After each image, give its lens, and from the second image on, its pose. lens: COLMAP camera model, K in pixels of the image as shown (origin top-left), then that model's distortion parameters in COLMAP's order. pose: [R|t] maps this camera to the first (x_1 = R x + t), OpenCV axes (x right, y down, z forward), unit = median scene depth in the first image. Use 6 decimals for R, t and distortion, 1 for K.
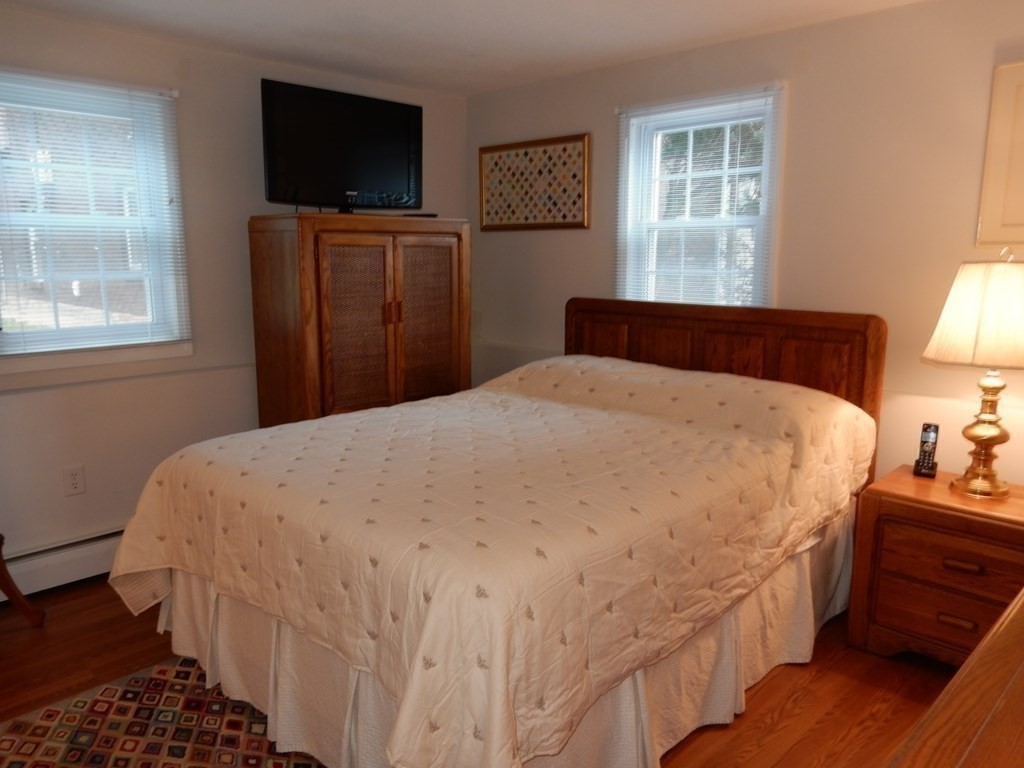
lens RADIAL K [[756.2, 0, 510.4], [0, 756.2, 389.4], [0, 0, 1]] dist [-0.004956, 0.006554]
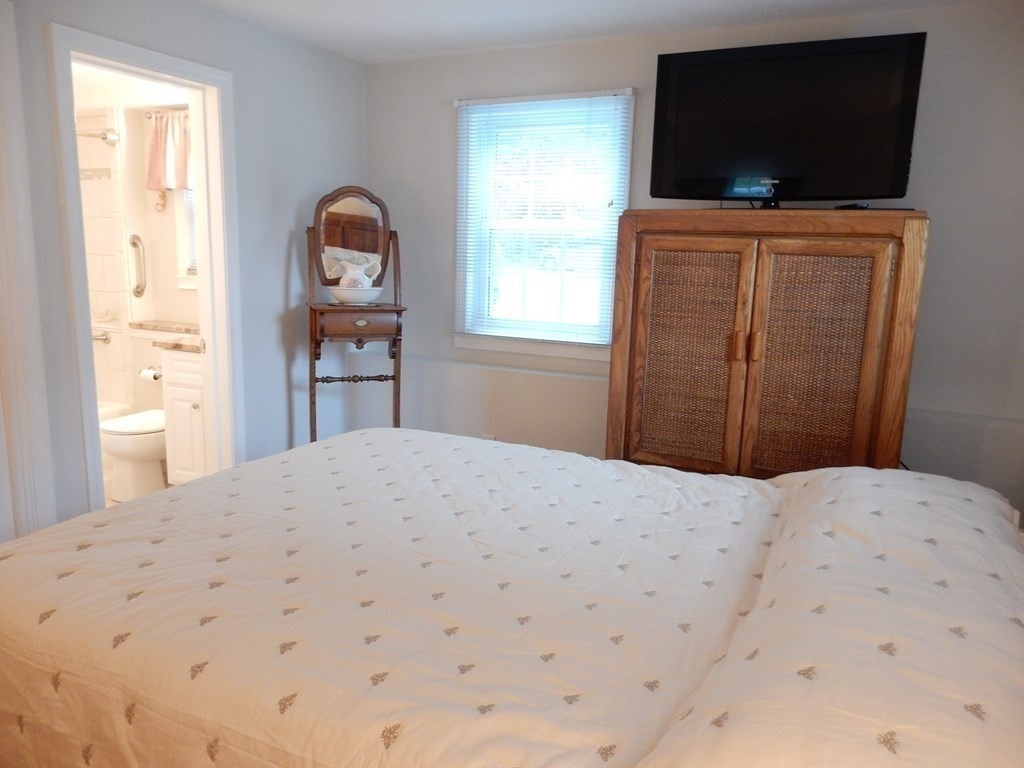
lens RADIAL K [[756.2, 0, 513.7], [0, 756.2, 390.1], [0, 0, 1]] dist [-0.004956, 0.006554]
pose [[0.301177, 0.186004, -0.935251, 0.429836], [-0.197195, 0.971739, 0.129758, -0.105365], [0.932956, 0.145346, 0.329345, 0.540544]]
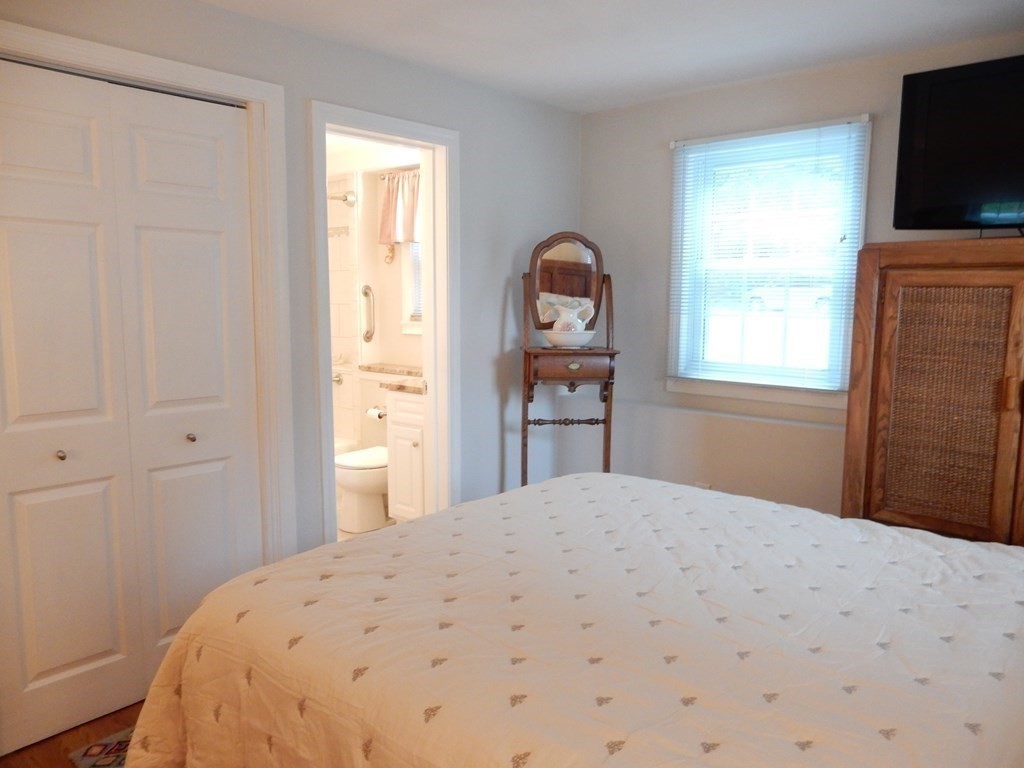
lens RADIAL K [[756.2, 0, 513.4], [0, 756.2, 386.8], [0, 0, 1]] dist [-0.004956, 0.006554]
pose [[0.048049, 0.130176, -0.990326, 0.411144], [-0.180684, 0.976247, 0.119559, -0.101161], [0.982367, 0.173191, 0.070429, 0.525084]]
